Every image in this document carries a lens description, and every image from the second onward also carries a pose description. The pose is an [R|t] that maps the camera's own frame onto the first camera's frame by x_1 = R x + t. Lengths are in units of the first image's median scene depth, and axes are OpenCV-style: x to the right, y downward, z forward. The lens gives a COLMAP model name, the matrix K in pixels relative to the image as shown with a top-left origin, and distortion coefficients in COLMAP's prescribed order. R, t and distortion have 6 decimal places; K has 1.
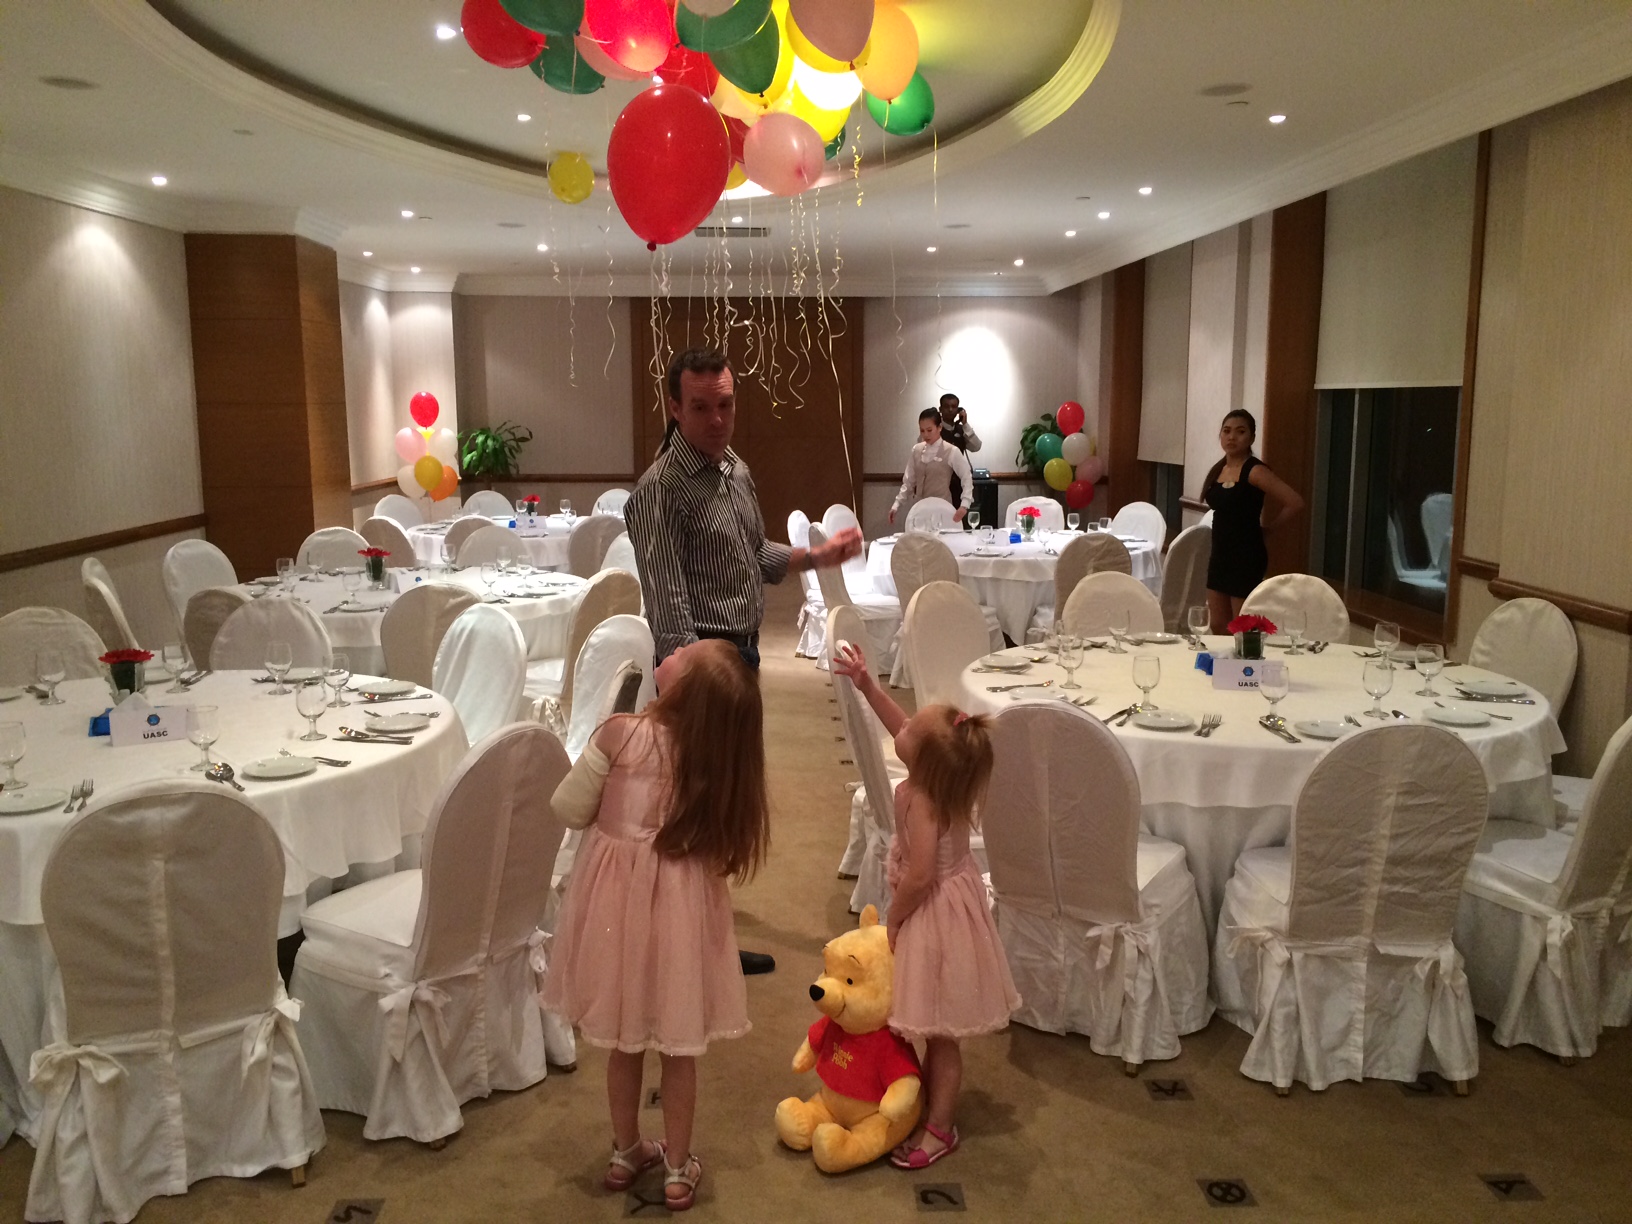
lens RADIAL K [[1368.4, 0, 812.4], [0, 1368.4, 609.8], [0, 0, 1]] dist [0.039650, -0.025577]
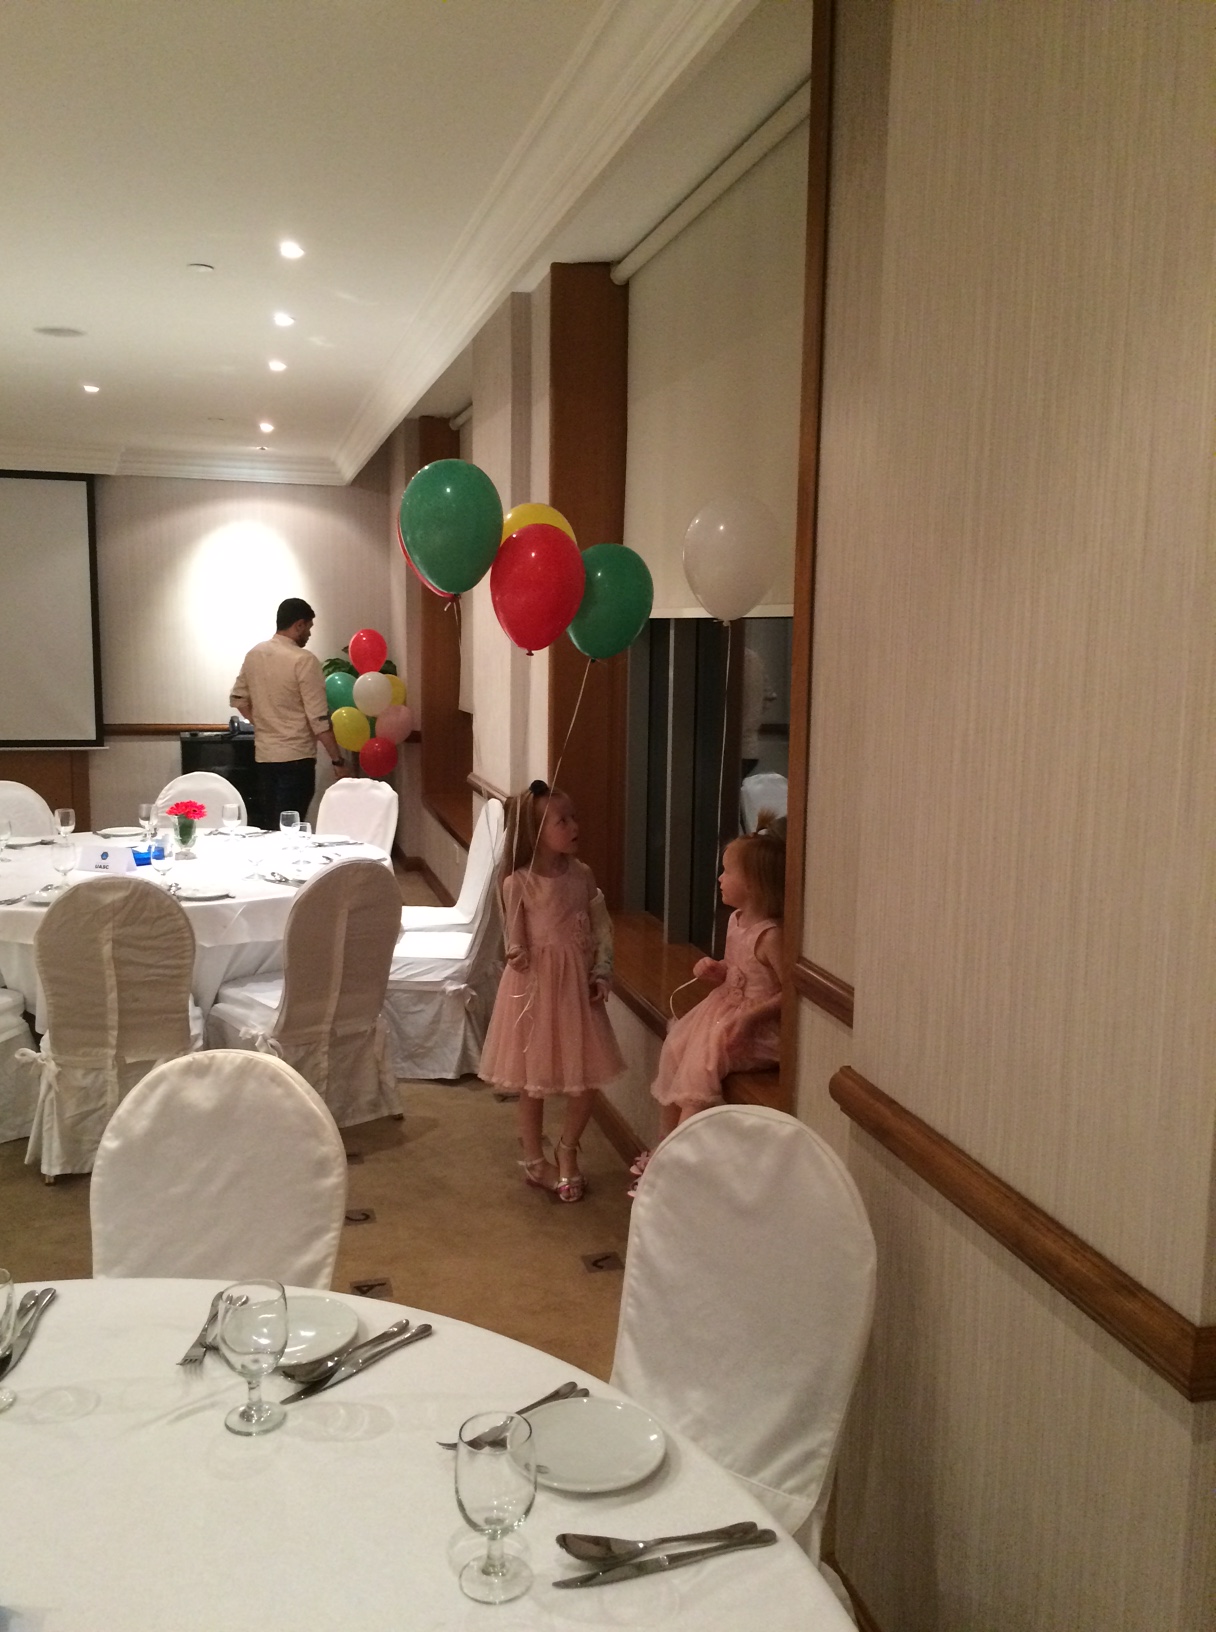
lens RADIAL K [[1368.4, 0, 609.4], [0, 1368.4, 818.4], [0, 0, 1]] dist [0.039650, -0.025577]
pose [[0.972830, -0.013961, 0.231100, 0.144877], [0.016529, 0.999821, -0.009179, -0.042883], [-0.230930, 0.012749, 0.972887, 0.266855]]
